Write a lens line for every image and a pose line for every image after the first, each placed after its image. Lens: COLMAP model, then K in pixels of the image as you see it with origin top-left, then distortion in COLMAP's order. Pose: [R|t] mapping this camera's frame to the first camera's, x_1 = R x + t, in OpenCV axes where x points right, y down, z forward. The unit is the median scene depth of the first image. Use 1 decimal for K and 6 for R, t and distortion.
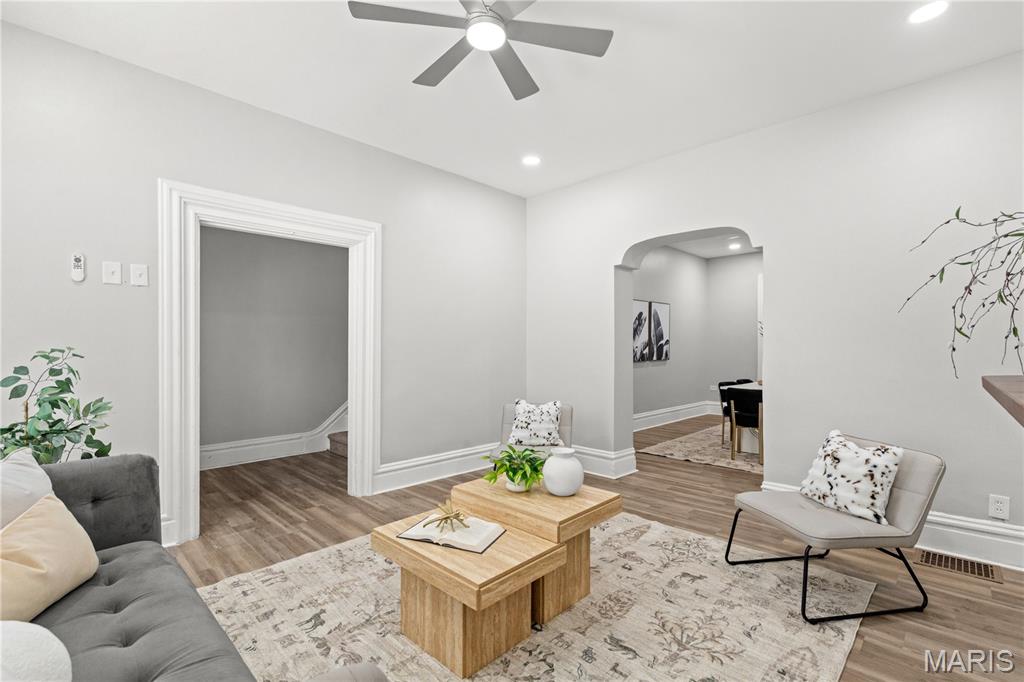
lens RADIAL K [[467.2, 0, 511.1], [0, 467.2, 344.6], [0, 0, 1]] dist [0.004601, -0.001173]
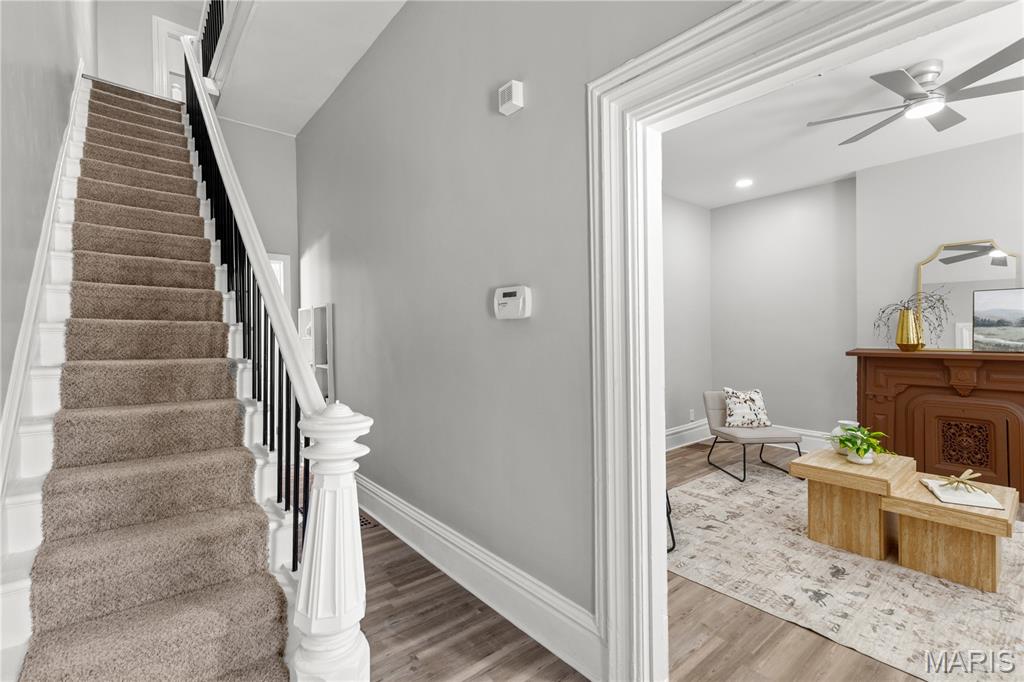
lens RADIAL K [[467.2, 0, 514.5], [0, 467.2, 334.0], [0, 0, 1]] dist [0.004601, -0.001173]
pose [[0.115470, -0.009513, 0.993265, -1.125385], [0.011466, 0.999900, 0.008244, -0.045124], [-0.993245, 0.010436, 0.115568, 1.510125]]
